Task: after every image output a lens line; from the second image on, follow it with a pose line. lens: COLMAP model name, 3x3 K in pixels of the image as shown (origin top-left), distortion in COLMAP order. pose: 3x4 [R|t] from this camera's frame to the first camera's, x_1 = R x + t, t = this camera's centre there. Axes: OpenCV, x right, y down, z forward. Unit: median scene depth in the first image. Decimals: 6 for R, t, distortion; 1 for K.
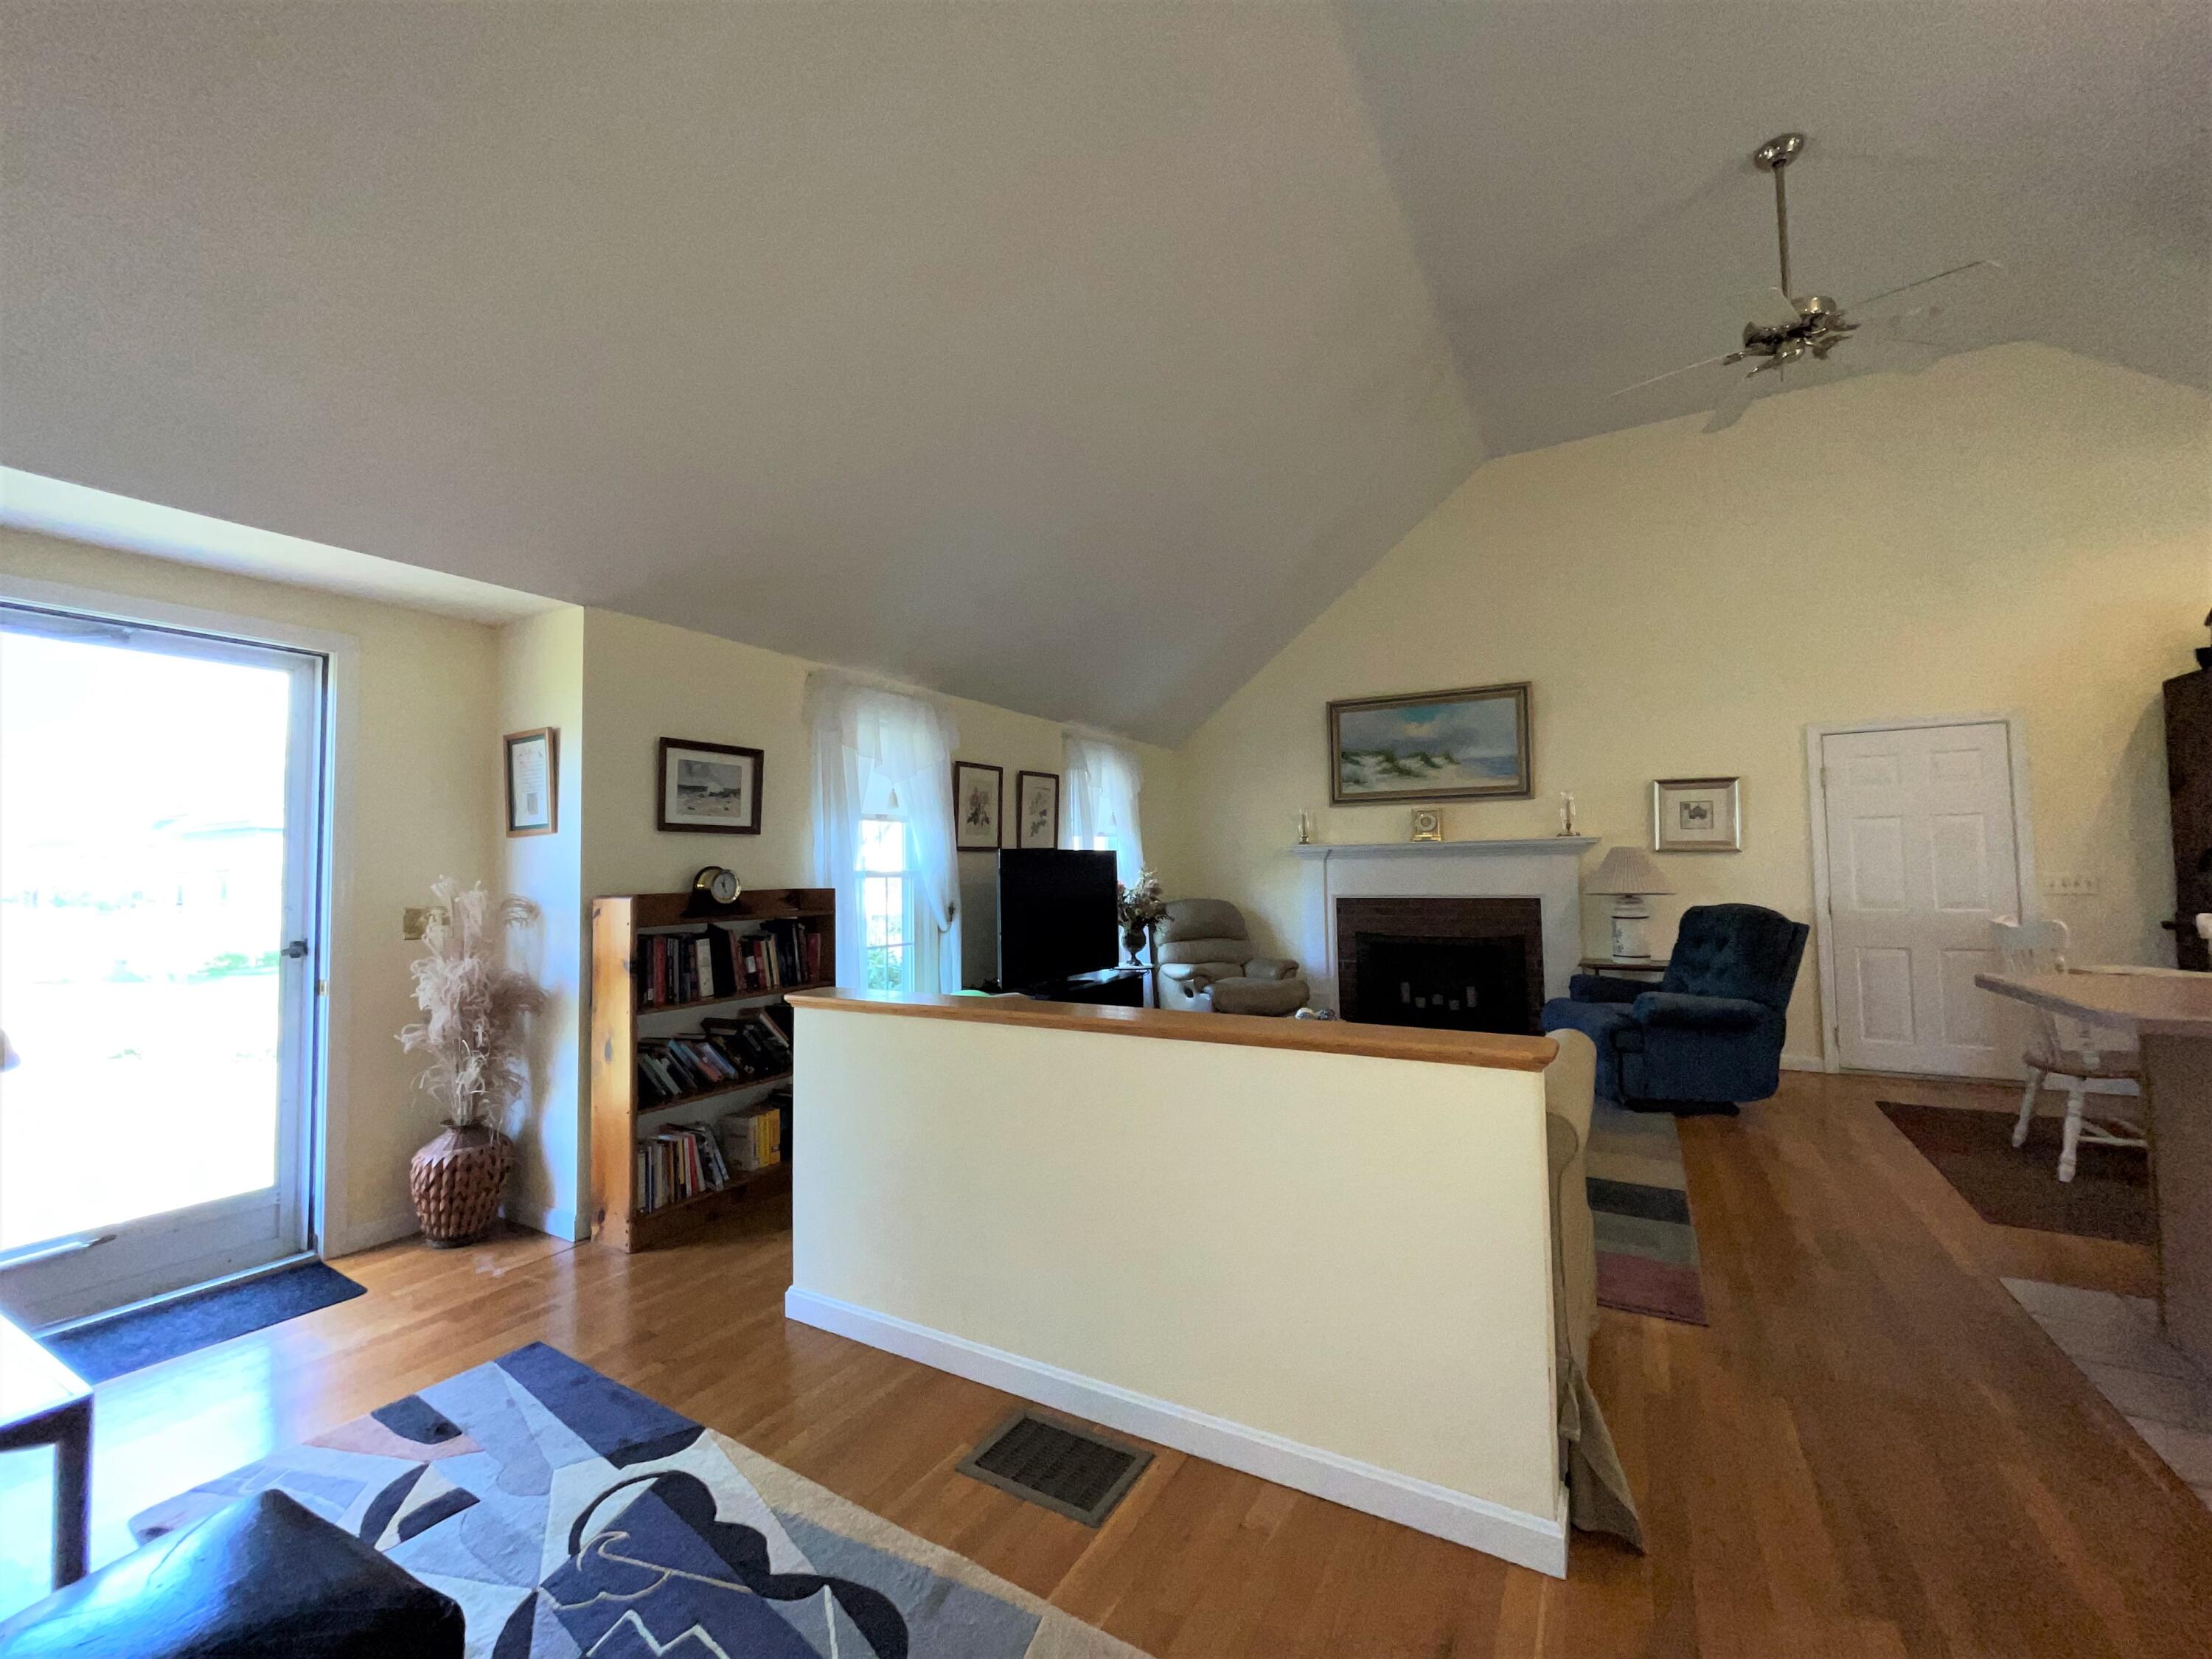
lens RADIAL K [[891.8, 0, 1109.6], [0, 891.8, 826.9], [0, 0, 1]] dist [-0.000802, 0.000457]
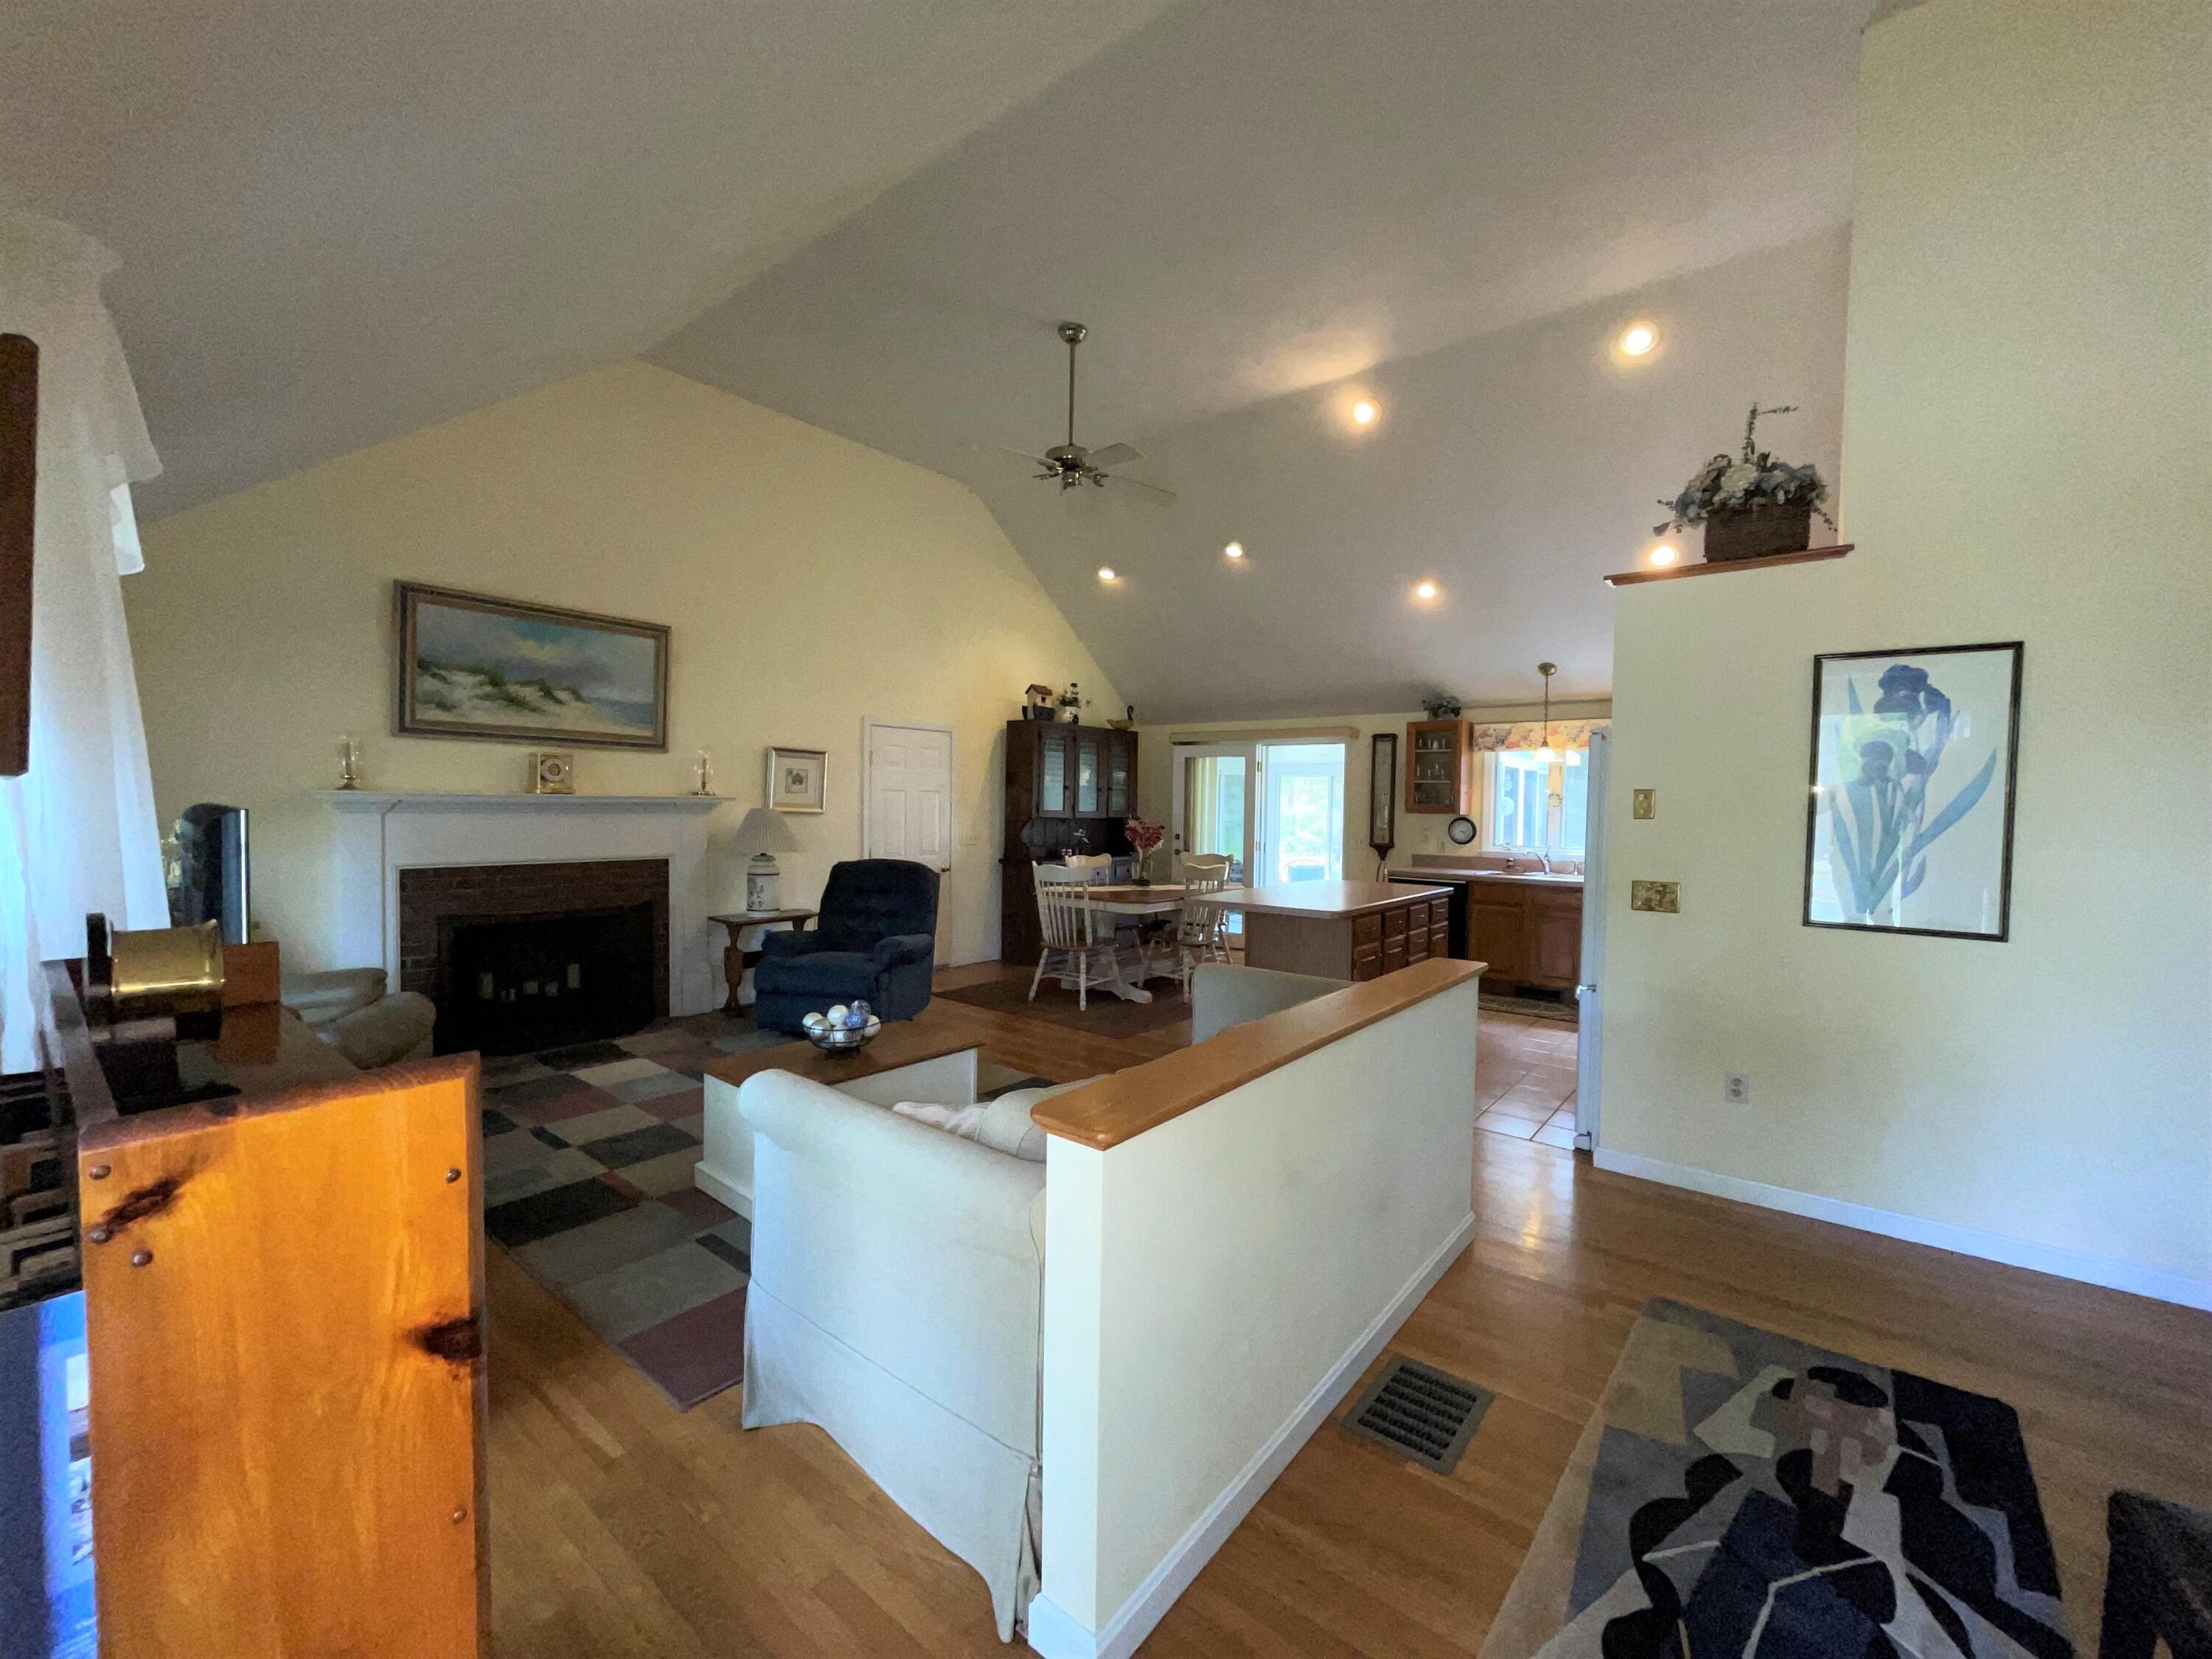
lens RADIAL K [[891.8, 0, 1107.0], [0, 891.8, 830.9], [0, 0, 1]] dist [-0.000802, 0.000457]
pose [[0.154496, -0.013409, 0.987902, -0.408558], [-0.065550, 0.997566, 0.023792, -0.002677], [-0.985816, -0.068433, 0.153241, 0.426055]]
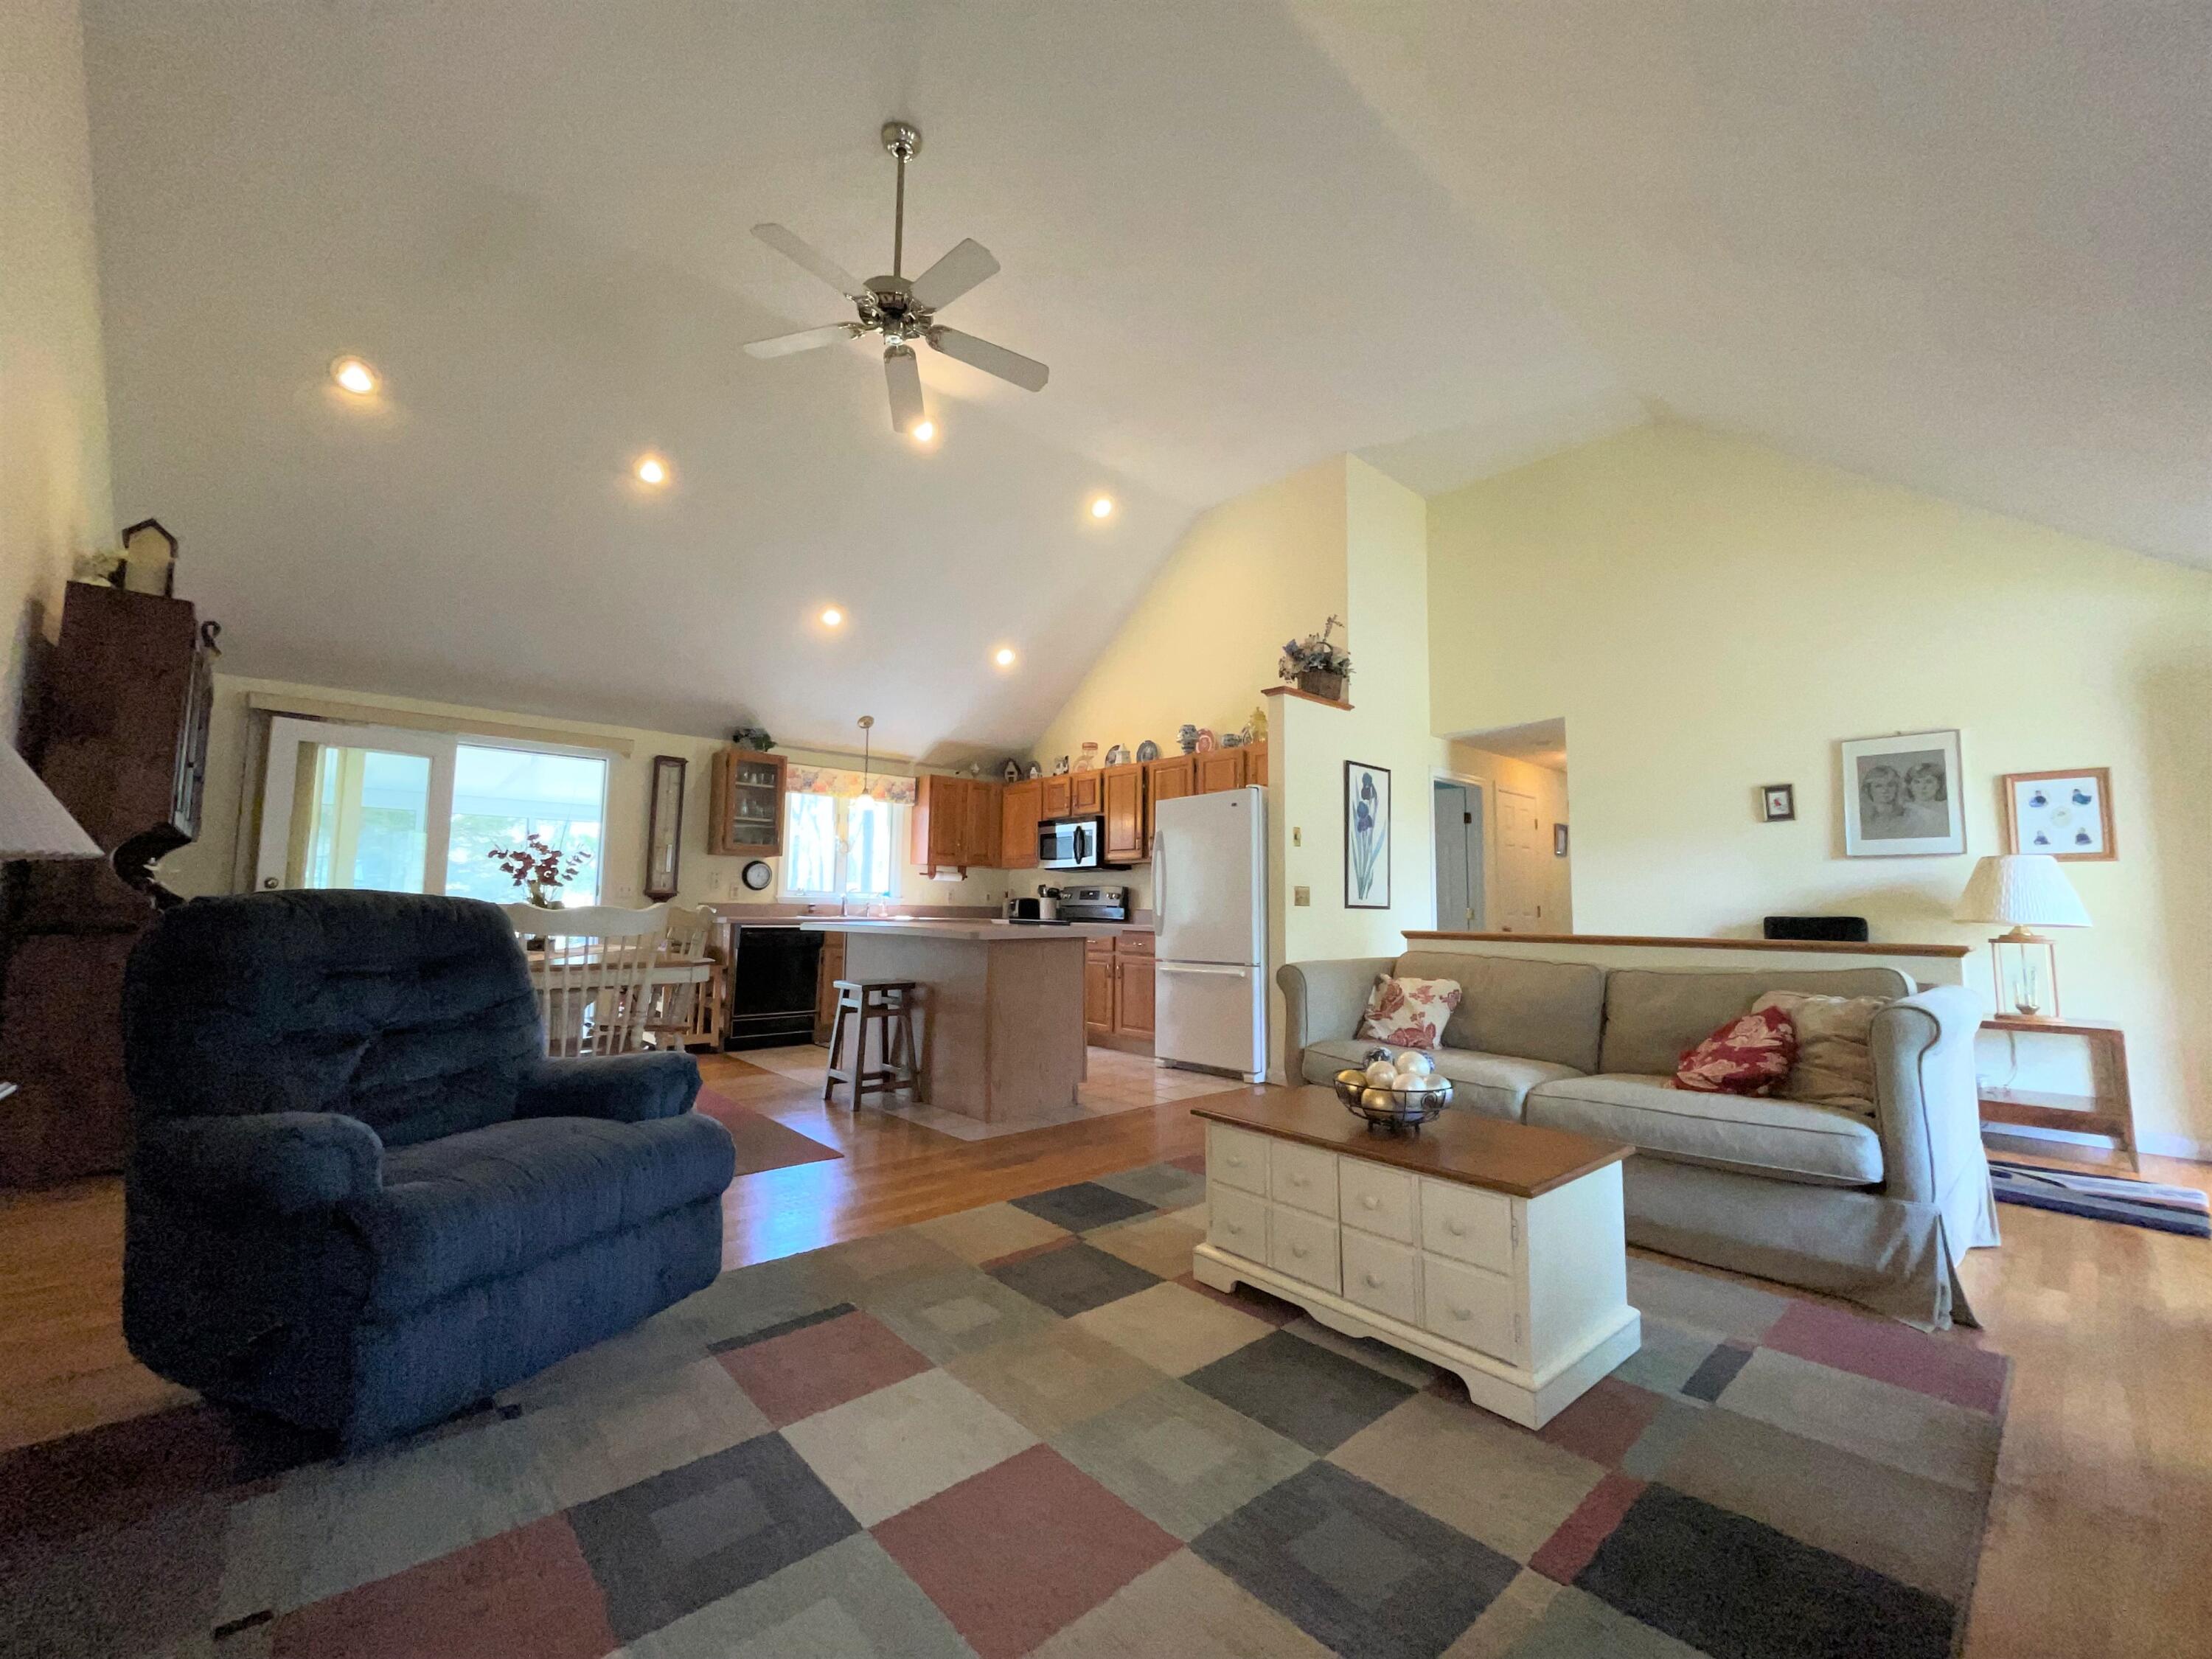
lens RADIAL K [[891.8, 0, 1115.2], [0, 891.8, 827.3], [0, 0, 1]] dist [-0.000802, 0.000457]
pose [[-0.949640, 0.033418, 0.311557, 0.144836], [-0.012182, 0.989607, -0.143278, 0.098027], [-0.313107, -0.139858, -0.939363, 1.112443]]
